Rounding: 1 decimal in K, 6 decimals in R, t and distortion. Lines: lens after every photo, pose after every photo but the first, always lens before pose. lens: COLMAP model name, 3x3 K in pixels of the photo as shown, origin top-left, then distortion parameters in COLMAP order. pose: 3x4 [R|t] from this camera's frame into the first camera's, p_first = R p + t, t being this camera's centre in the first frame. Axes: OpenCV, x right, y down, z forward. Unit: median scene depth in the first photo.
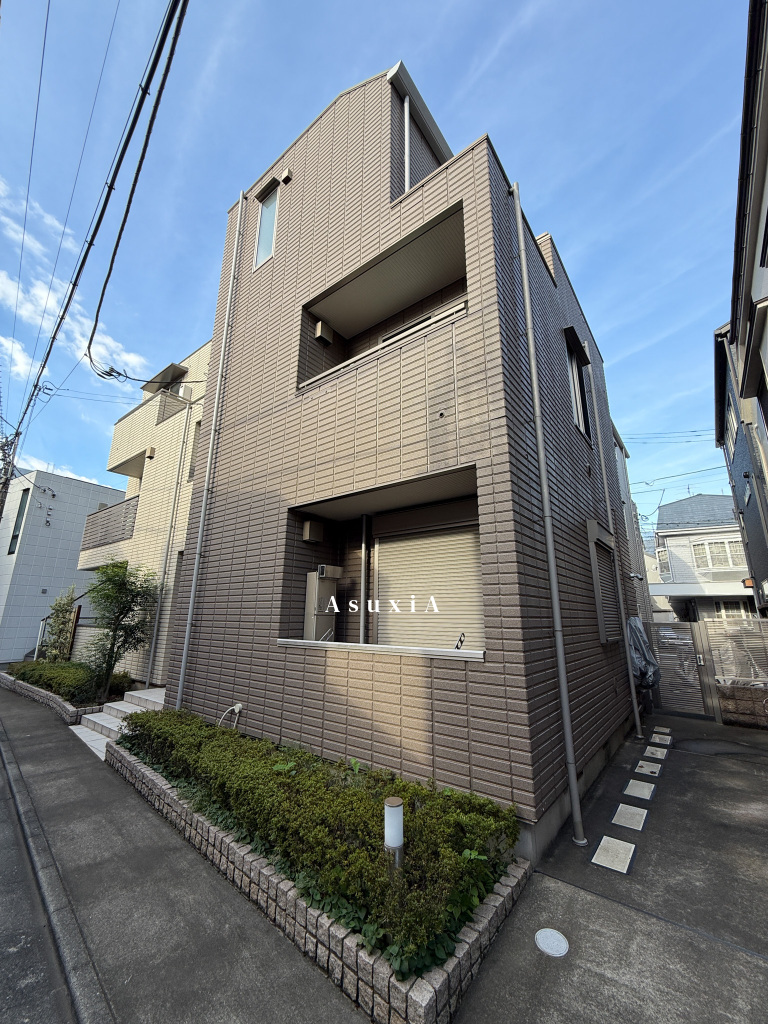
lens RADIAL K [[406.9, 0, 383.9], [0, 406.9, 512.2], [0, 0, 1]] dist [-0.000566, -0.000327]
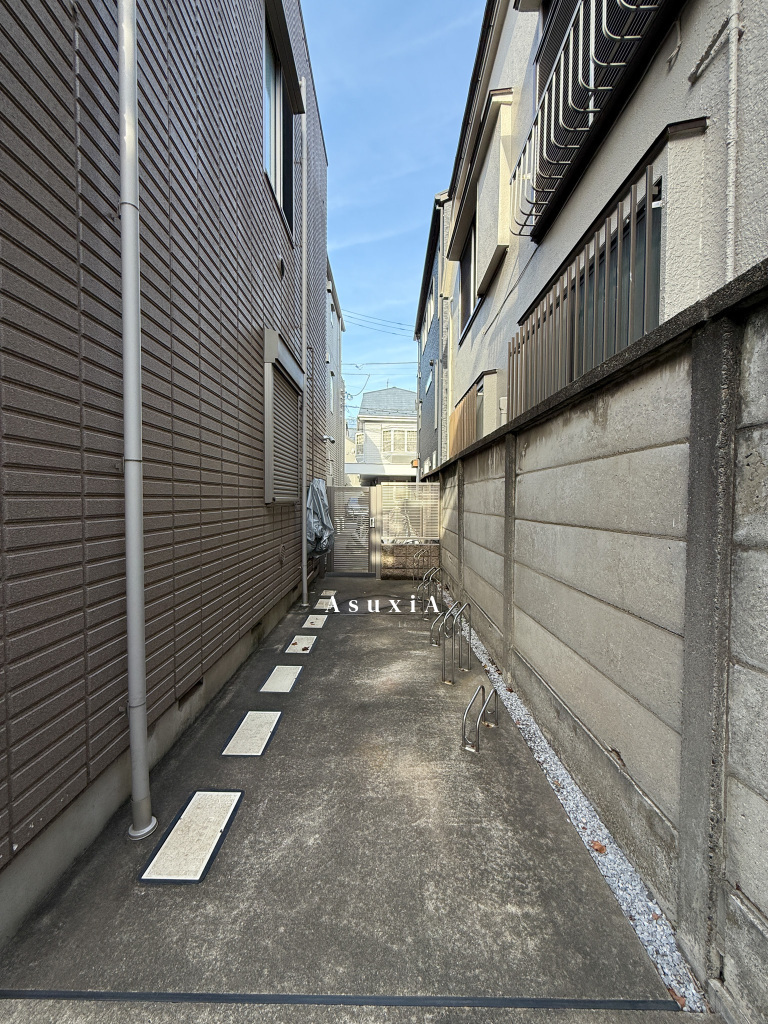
lens RADIAL K [[406.9, 0, 385.9], [0, 406.9, 514.0], [0, 0, 1]] dist [-0.000566, -0.000327]
pose [[0.788618, -0.026872, 0.614296, 0.245989], [-0.152785, 0.959148, 0.238100, 0.129135], [-0.595600, -0.281625, 0.752295, 0.300910]]
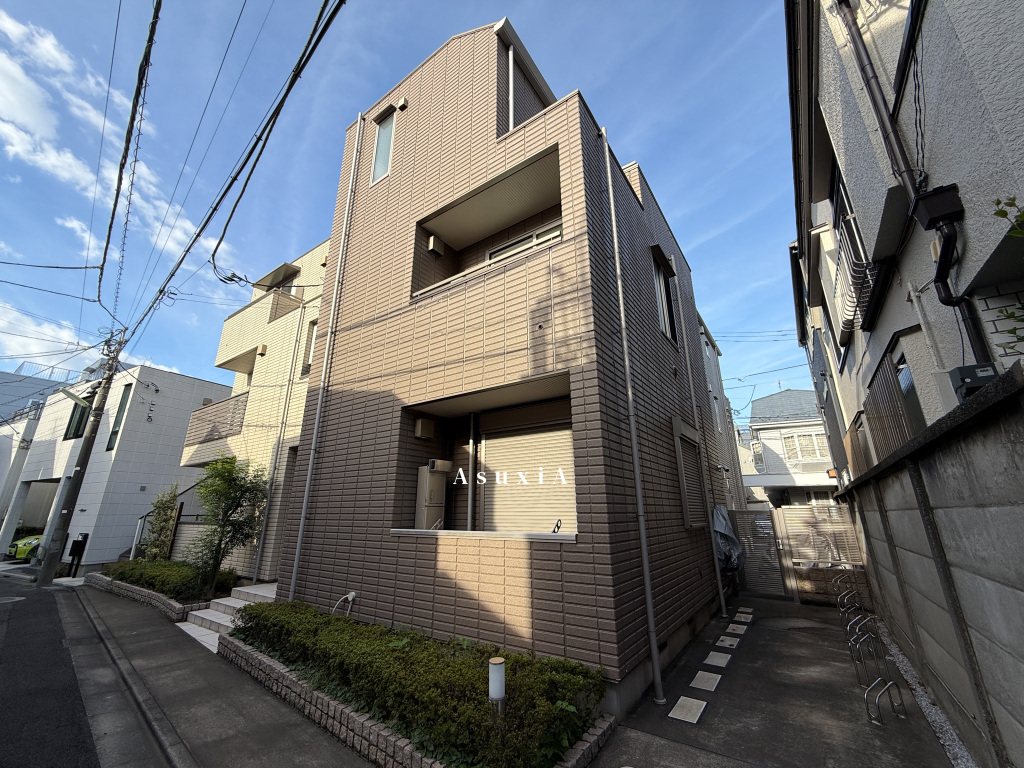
lens RADIAL K [[406.9, 0, 512.7], [0, 406.9, 383.9], [0, 0, 1]] dist [-0.000566, -0.000327]
pose [[0.998584, 0.002517, 0.053135, 0.002270], [0.000292, 0.998605, -0.052792, -0.013241], [-0.053194, 0.052733, 0.997191, -0.099005]]
